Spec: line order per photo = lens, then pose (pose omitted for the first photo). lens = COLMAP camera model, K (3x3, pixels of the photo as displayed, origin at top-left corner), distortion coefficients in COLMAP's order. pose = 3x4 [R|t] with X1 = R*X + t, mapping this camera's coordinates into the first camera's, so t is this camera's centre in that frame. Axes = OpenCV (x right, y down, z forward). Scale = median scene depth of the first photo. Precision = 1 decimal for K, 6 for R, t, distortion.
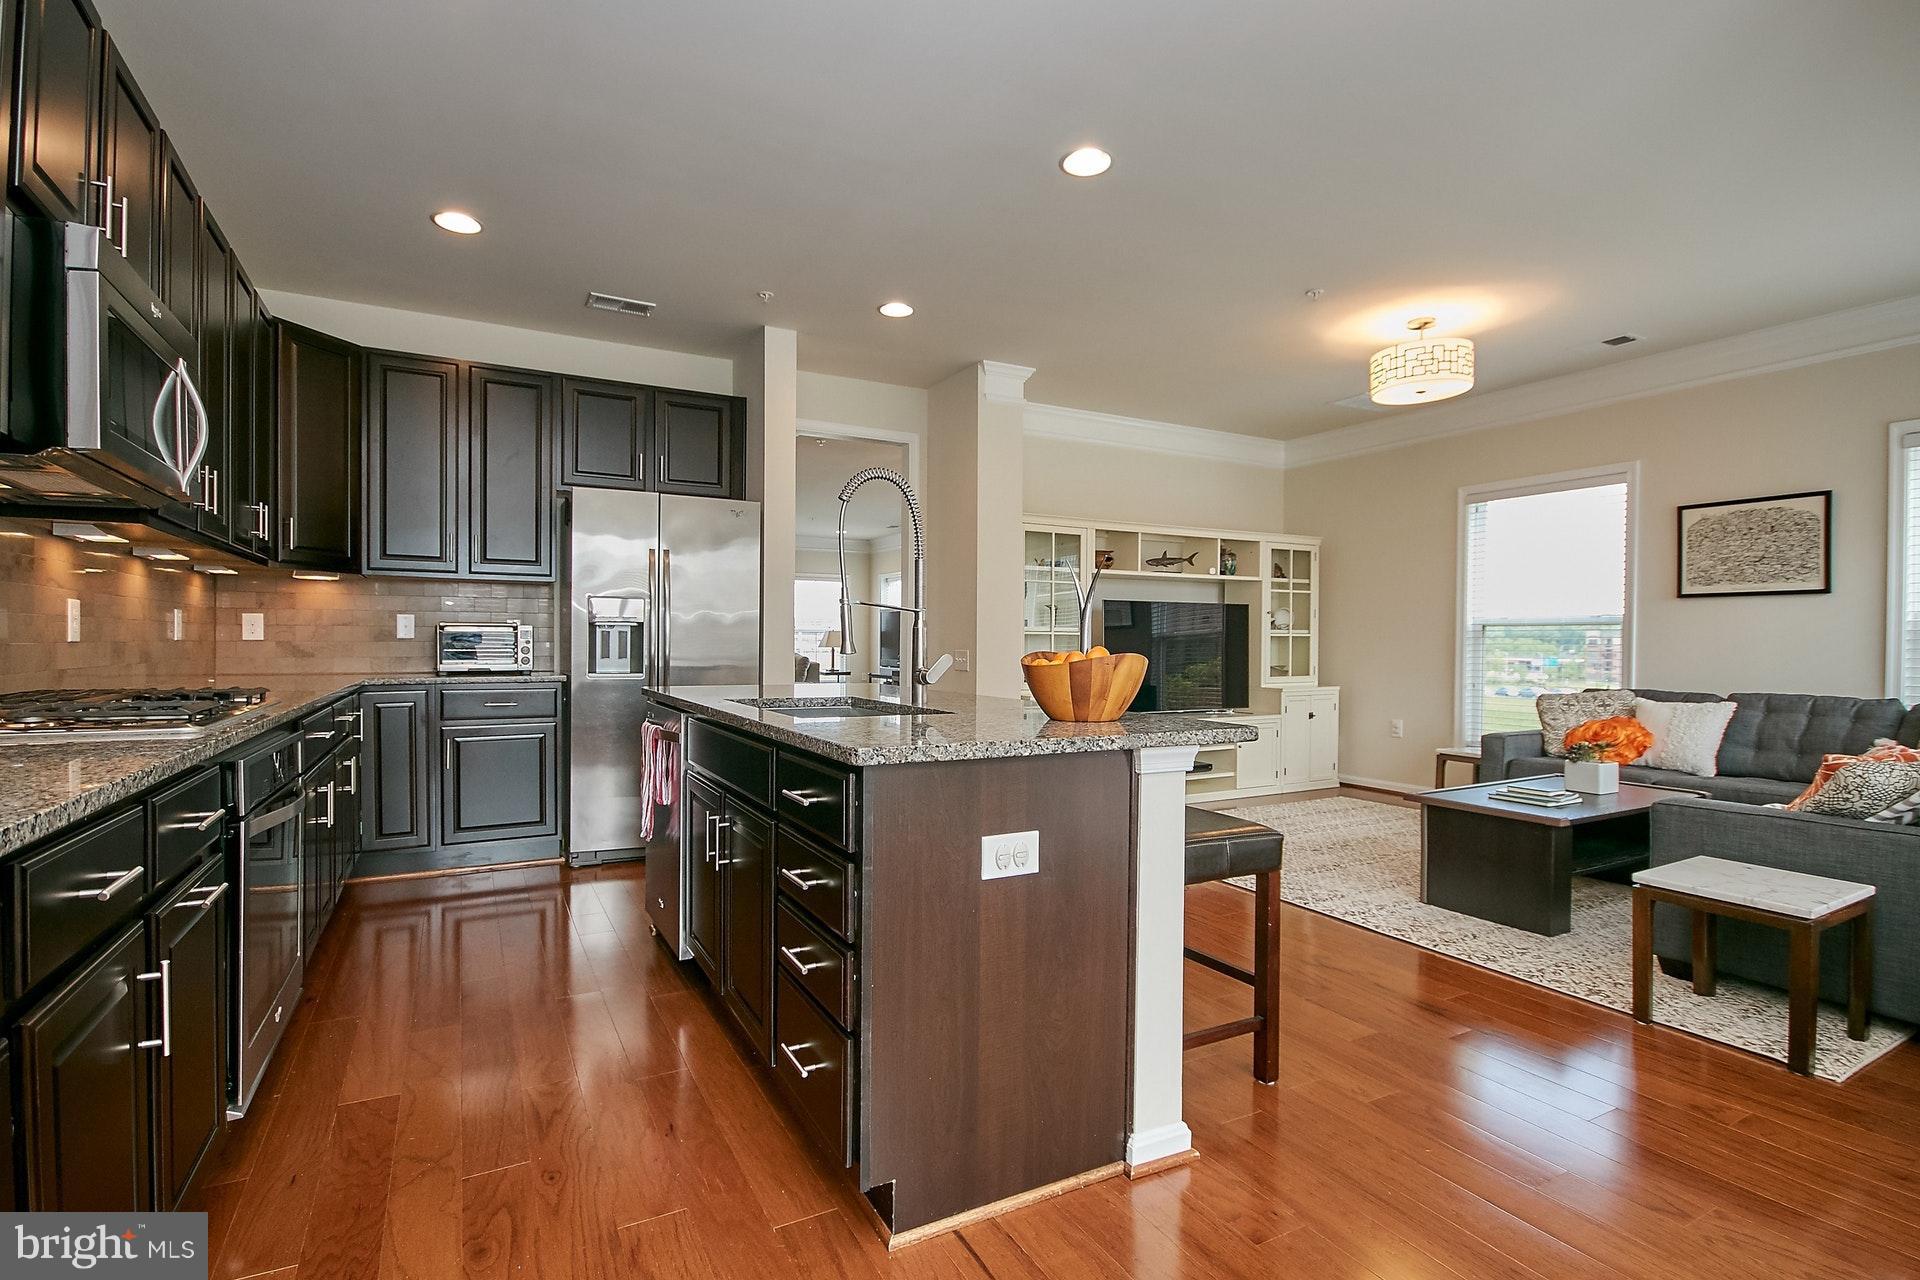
lens RADIAL K [[920.7, 0, 955.8], [0, 920.7, 651.4], [0, 0, 1]] dist [0.035371, -0.022460]
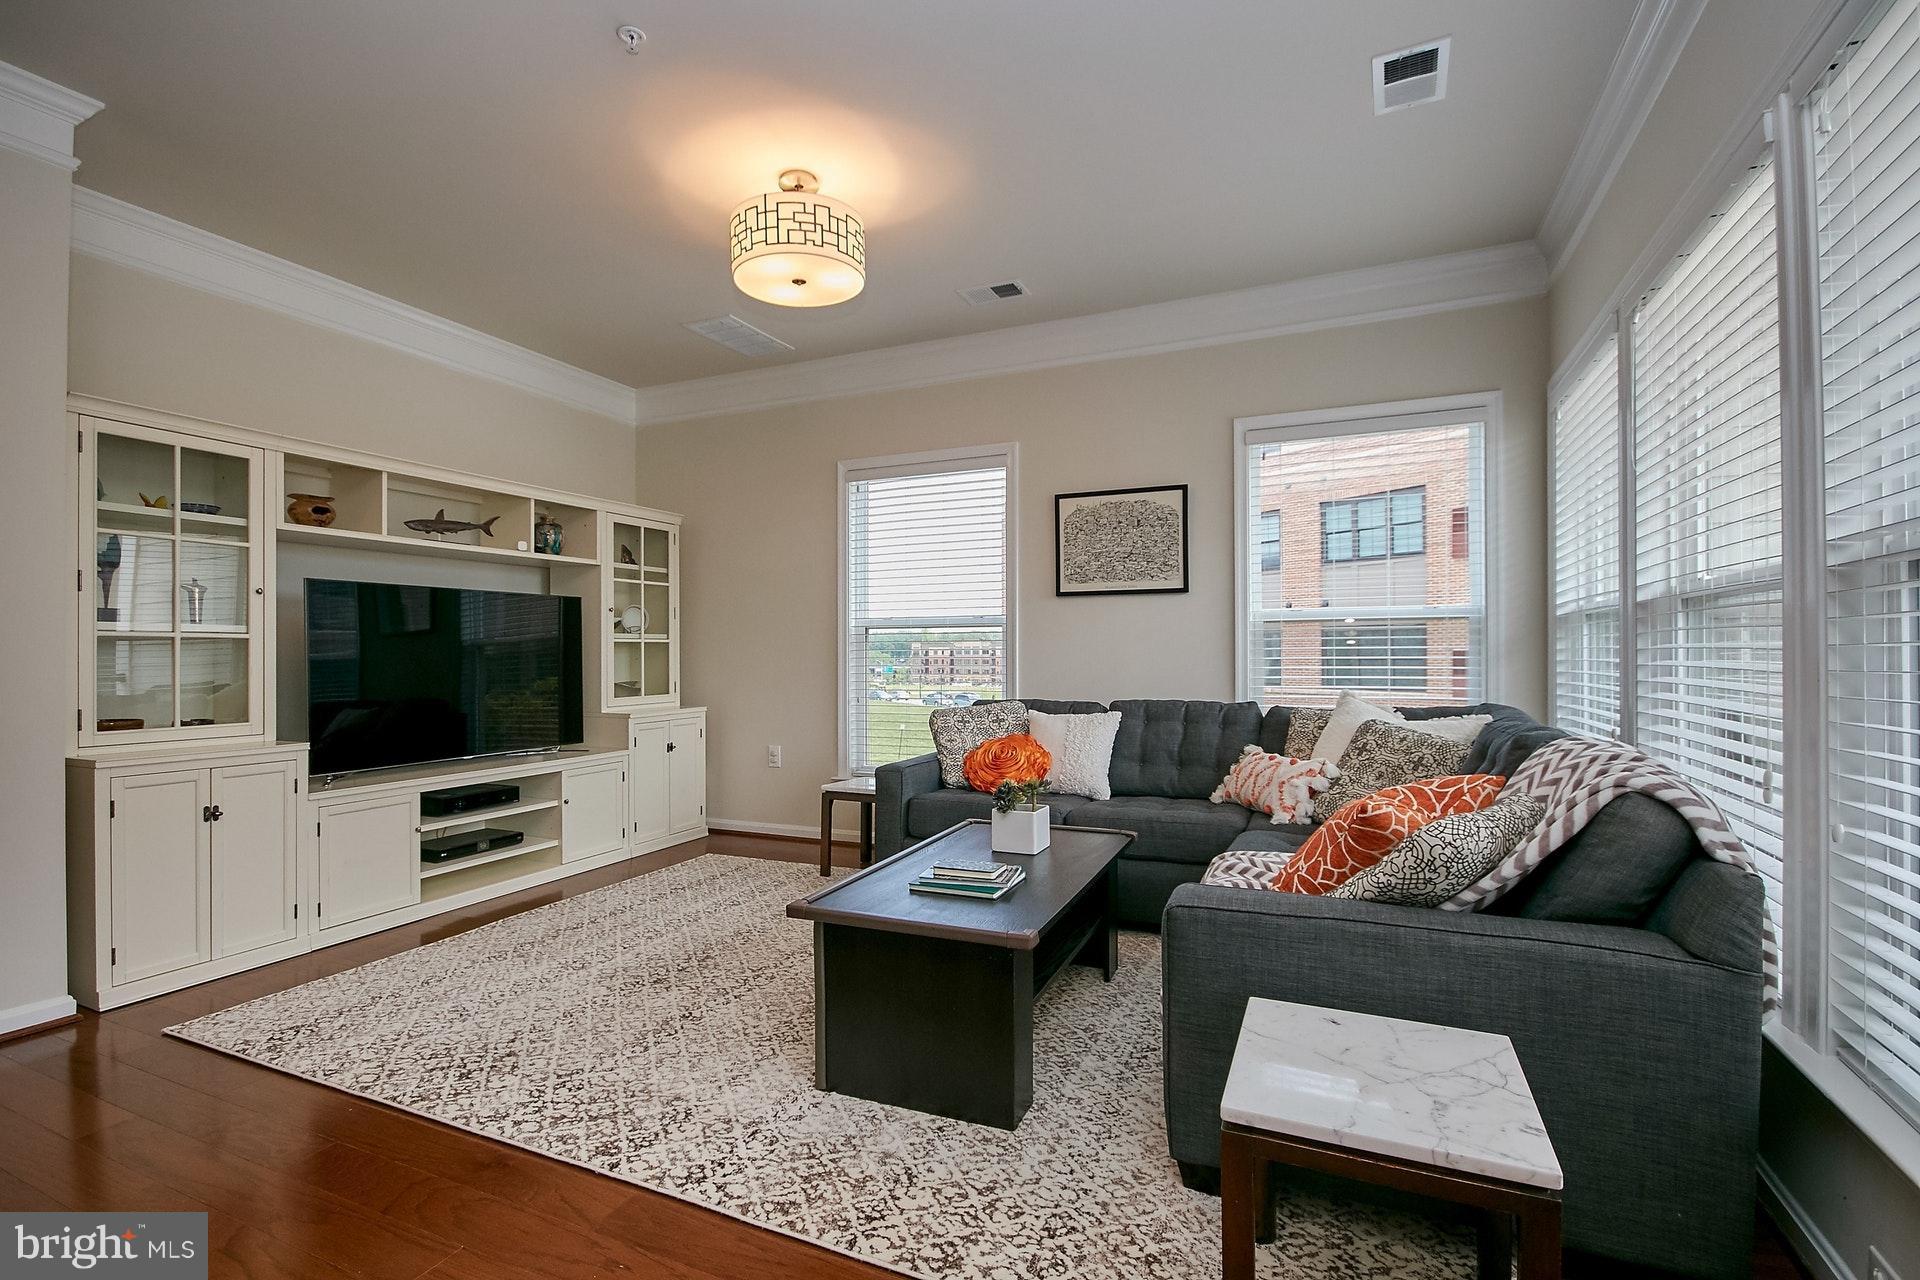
lens RADIAL K [[889.3, 0, 957.8], [0, 889.3, 649.5], [0, 0, 1]] dist [0.002797, -0.007300]
pose [[0.796189, -0.006620, 0.605012, 0.173681], [0.016319, 0.999811, -0.010537, 0.001461], [-0.604828, 0.018262, 0.796147, 0.367092]]
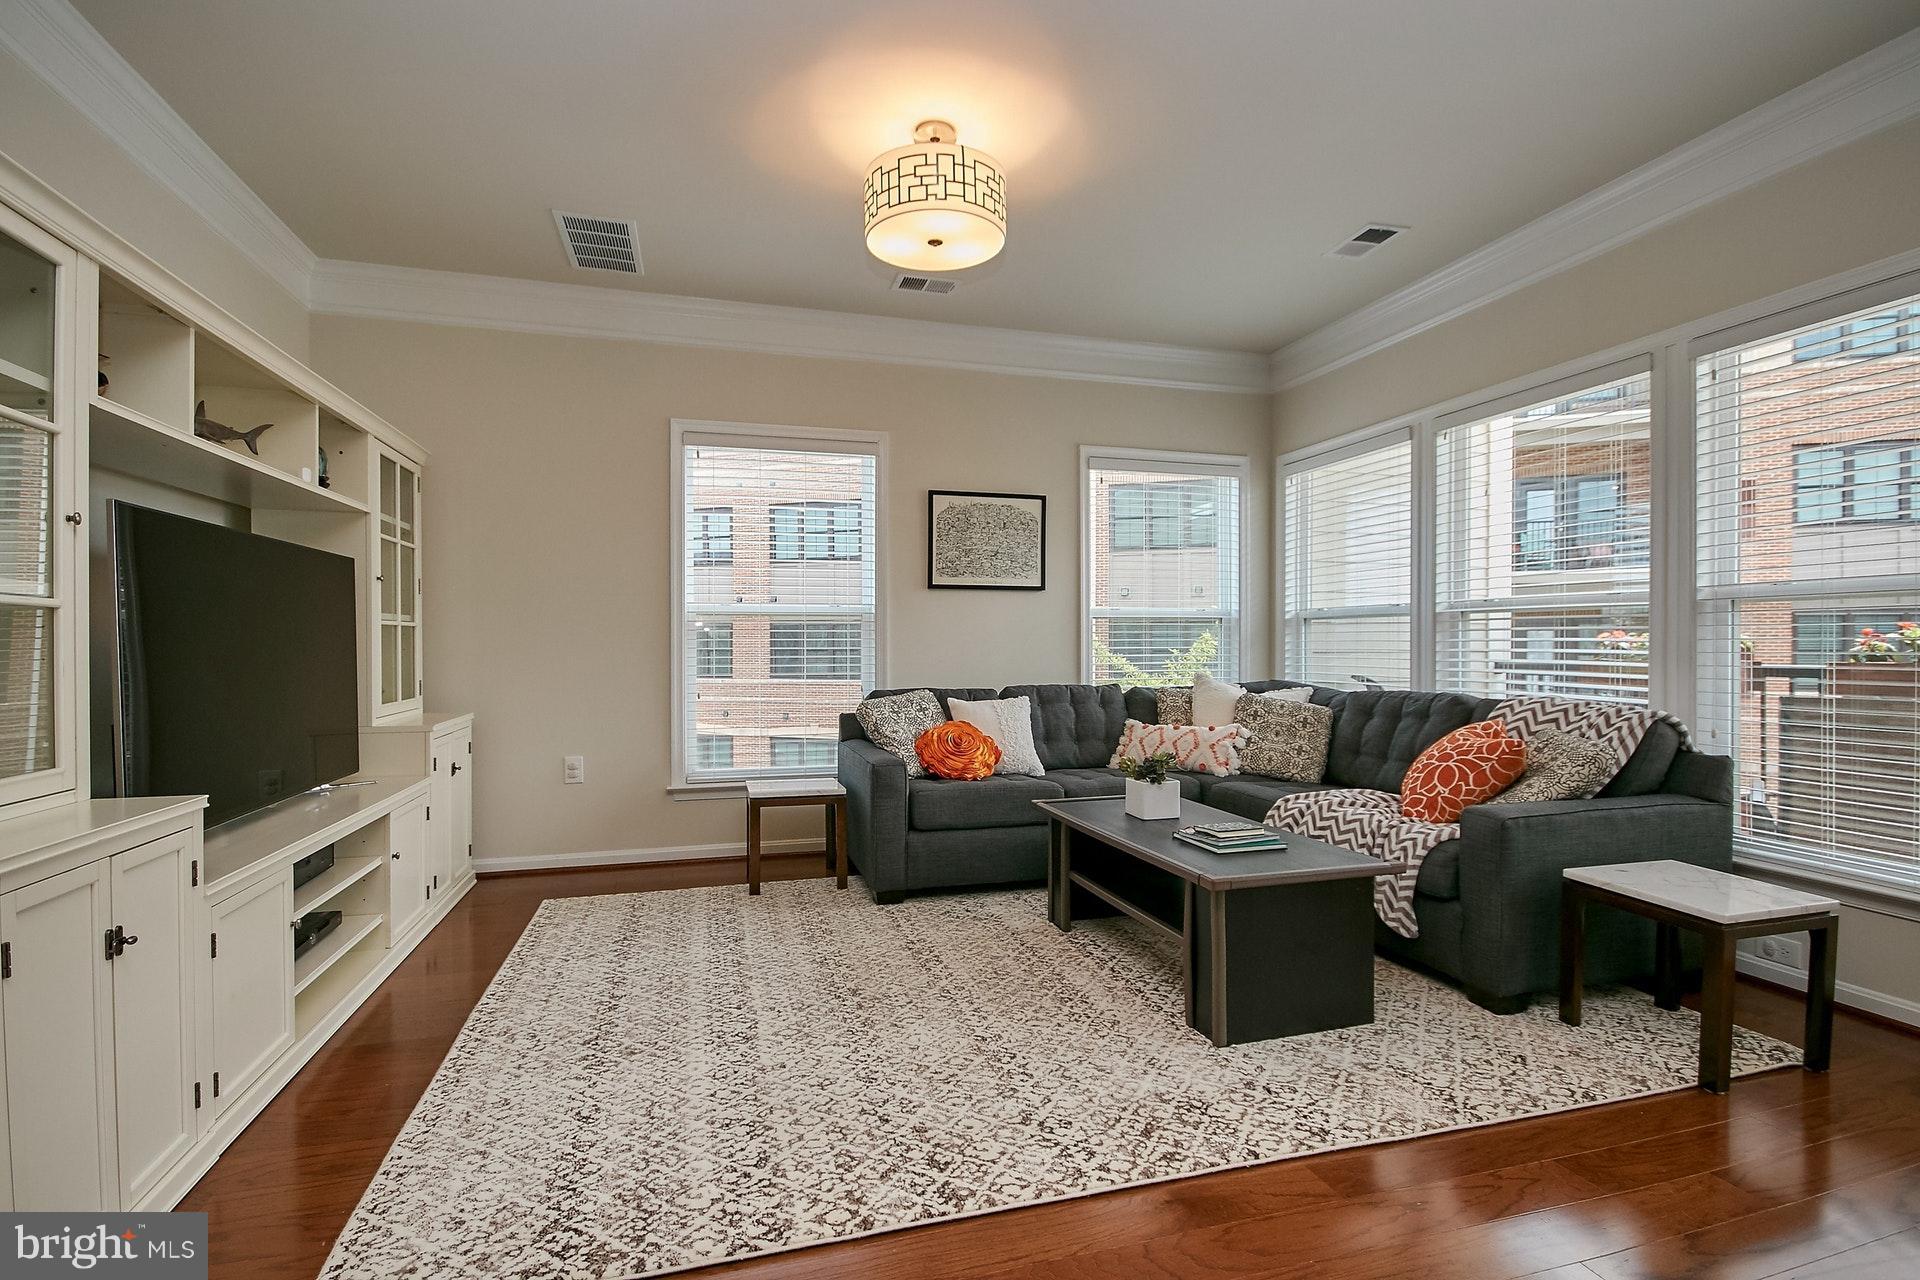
lens RADIAL K [[887.9, 0, 955.2], [0, 887.9, 649.7], [0, 0, 1]] dist [-0.000084, -0.000143]
pose [[0.219225, -0.012377, 0.975596, -0.086169], [0.014464, 0.999851, 0.009434, -0.003908], [-0.975567, 0.012043, 0.219372, 0.766049]]
